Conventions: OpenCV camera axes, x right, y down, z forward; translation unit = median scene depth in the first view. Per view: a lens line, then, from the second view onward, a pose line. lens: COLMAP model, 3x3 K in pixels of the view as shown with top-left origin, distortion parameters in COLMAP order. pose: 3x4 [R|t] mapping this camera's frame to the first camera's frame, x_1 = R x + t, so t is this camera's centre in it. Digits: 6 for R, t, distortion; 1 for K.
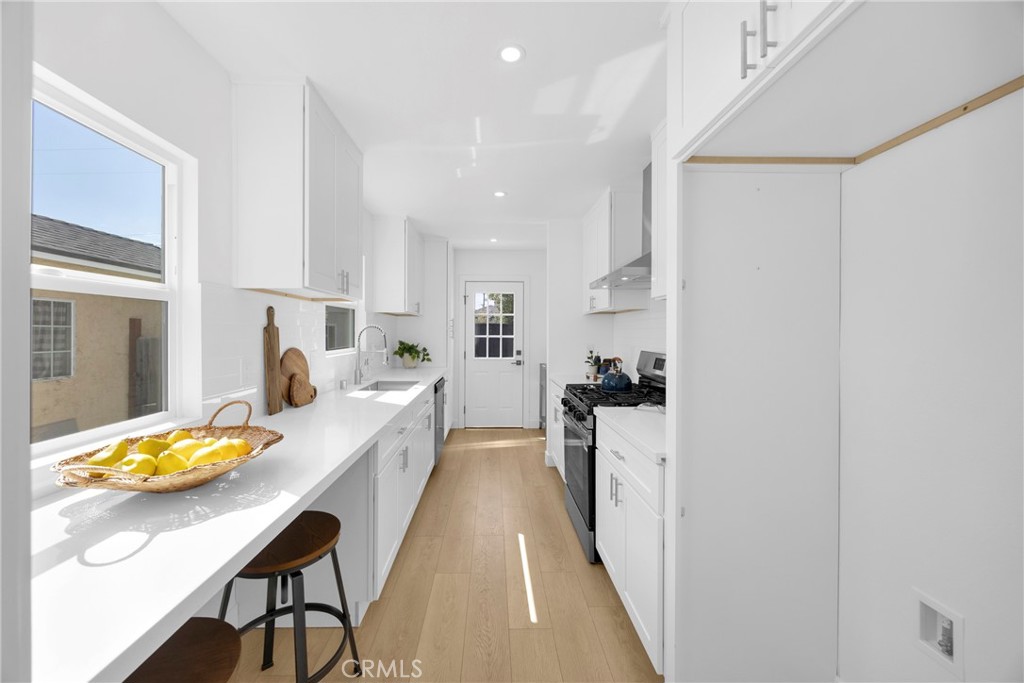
lens RADIAL K [[388.2, 0, 507.5], [0, 388.2, 336.7], [0, 0, 1]] dist [-0.000622, -0.000053]
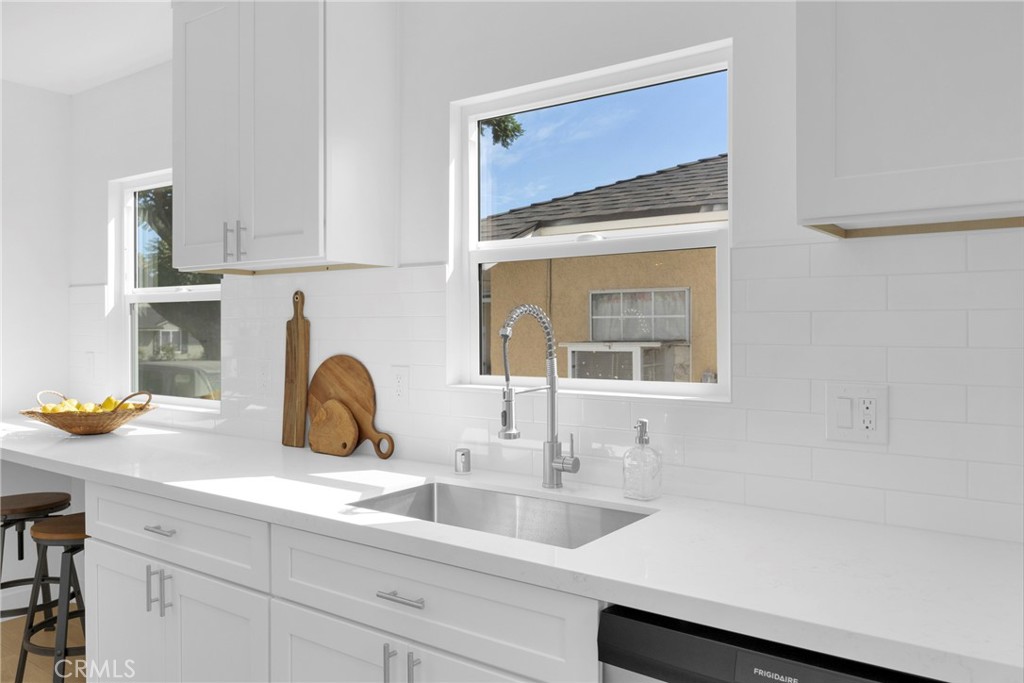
lens RADIAL K [[769.8, 0, 512.0], [0, 769.8, 341.5], [0, 0, 1]] dist [-0.007519, -0.000703]
pose [[-0.617909, 0.010622, -0.786178, 0.230127], [0.000518, 0.999914, 0.013103, -0.005802], [0.786249, 0.007689, -0.617861, 2.142898]]
